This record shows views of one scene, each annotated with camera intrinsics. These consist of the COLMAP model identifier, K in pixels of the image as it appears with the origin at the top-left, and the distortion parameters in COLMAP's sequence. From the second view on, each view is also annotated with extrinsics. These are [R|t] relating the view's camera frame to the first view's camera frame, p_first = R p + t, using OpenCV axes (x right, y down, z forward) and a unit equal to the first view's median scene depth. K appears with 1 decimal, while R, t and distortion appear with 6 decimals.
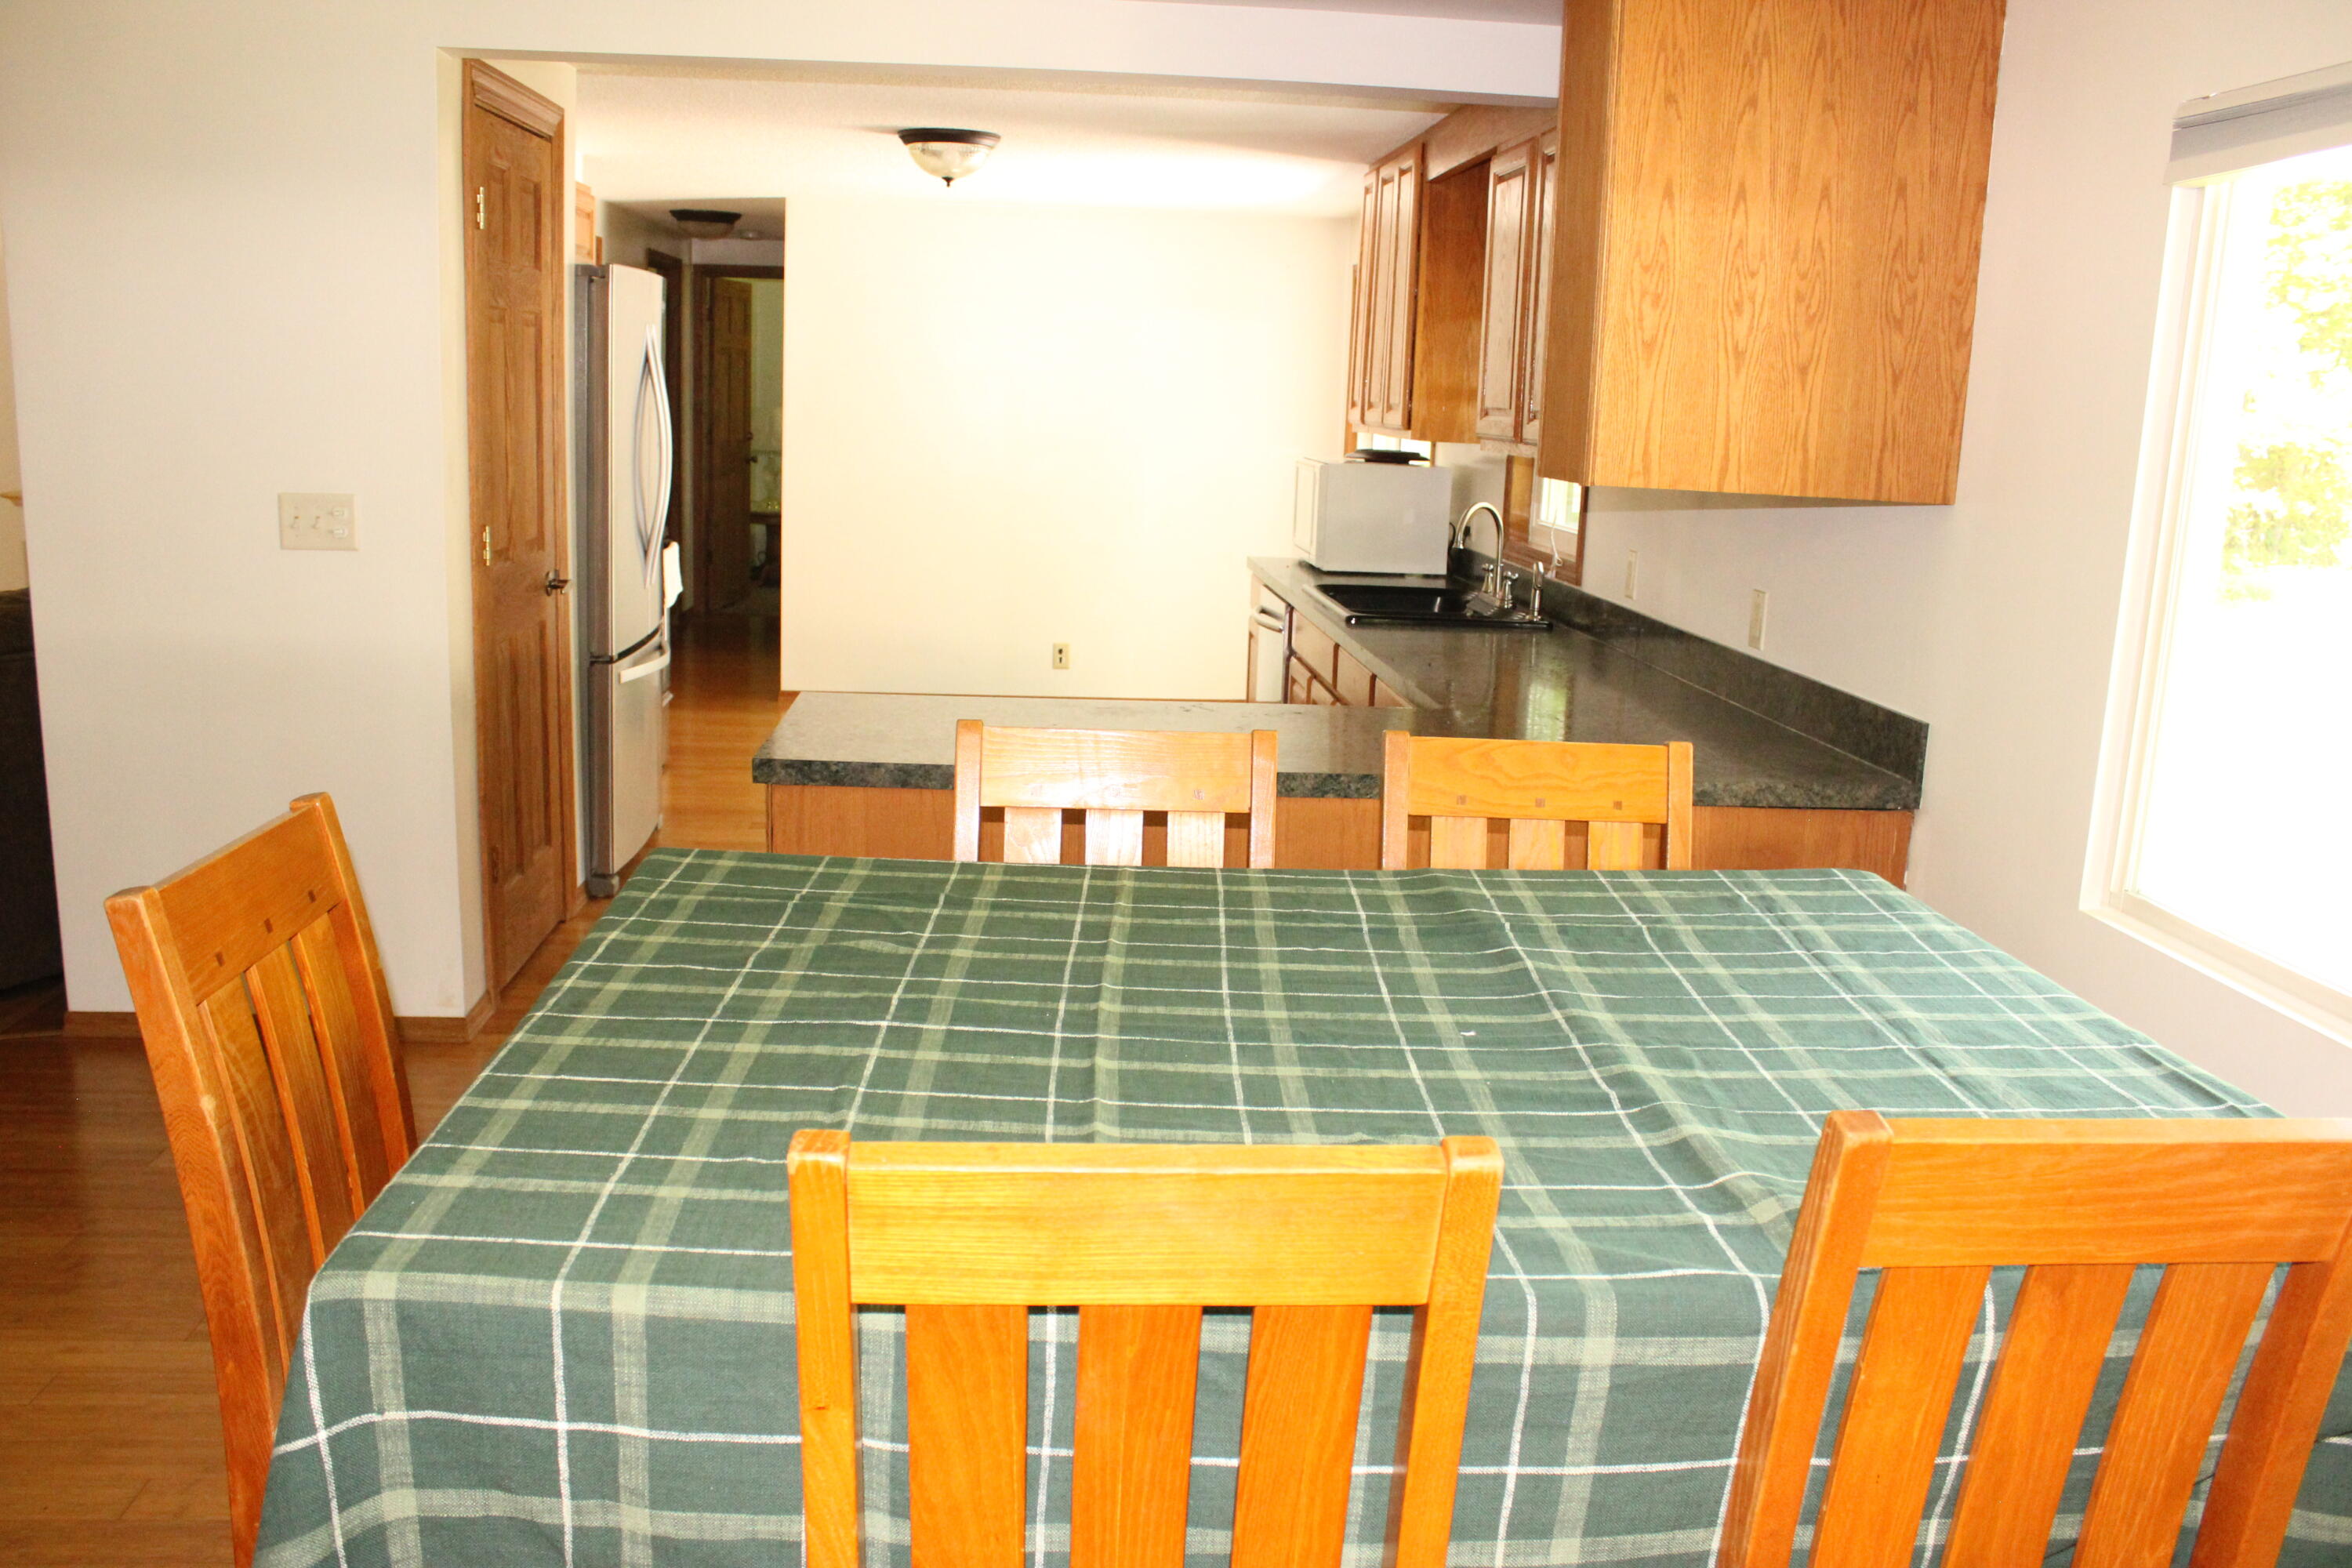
lens RADIAL K [[1956.0, 0, 1183.2], [0, 1956.0, 786.8], [0, 0, 1]] dist [-0.170042, 0.154636]
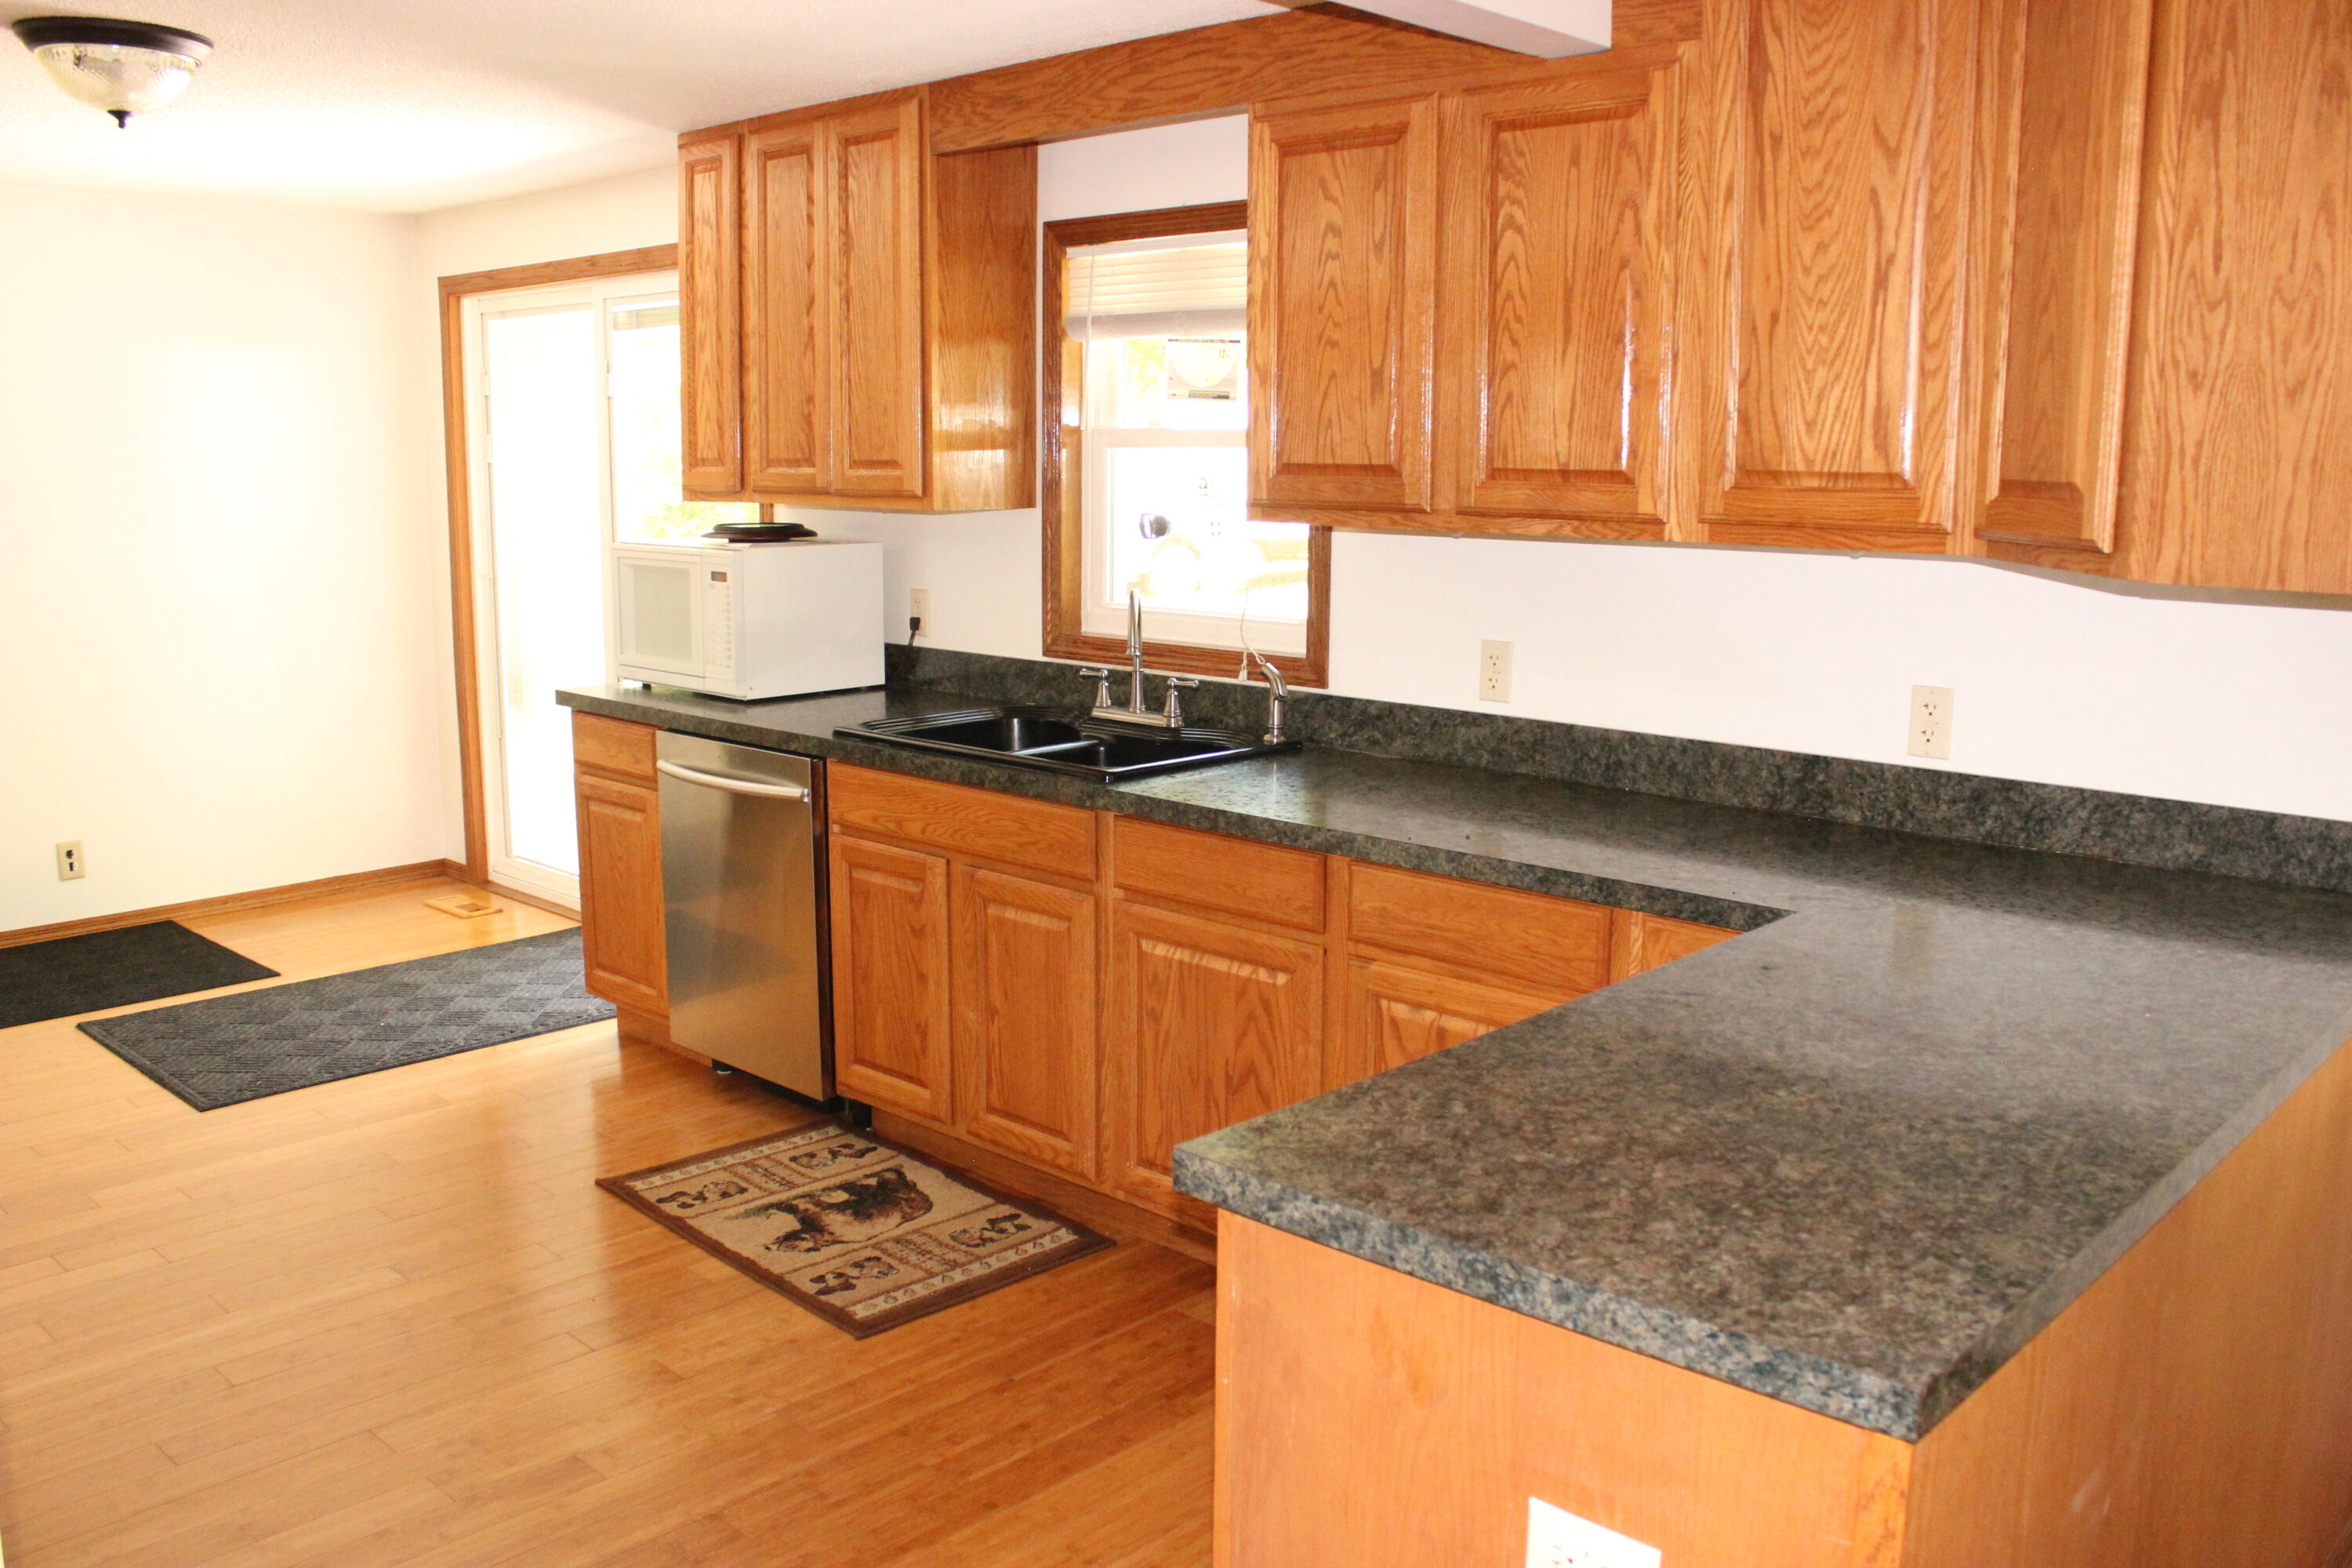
lens RADIAL K [[1956.0, 0, 1183.2], [0, 1956.0, 786.8], [0, 0, 1]] dist [-0.170042, 0.154636]
pose [[0.732290, -0.155339, 0.663039, -0.296109], [0.157260, 0.985894, 0.057293, -0.098671], [-0.662586, 0.062315, 0.746389, 0.382367]]
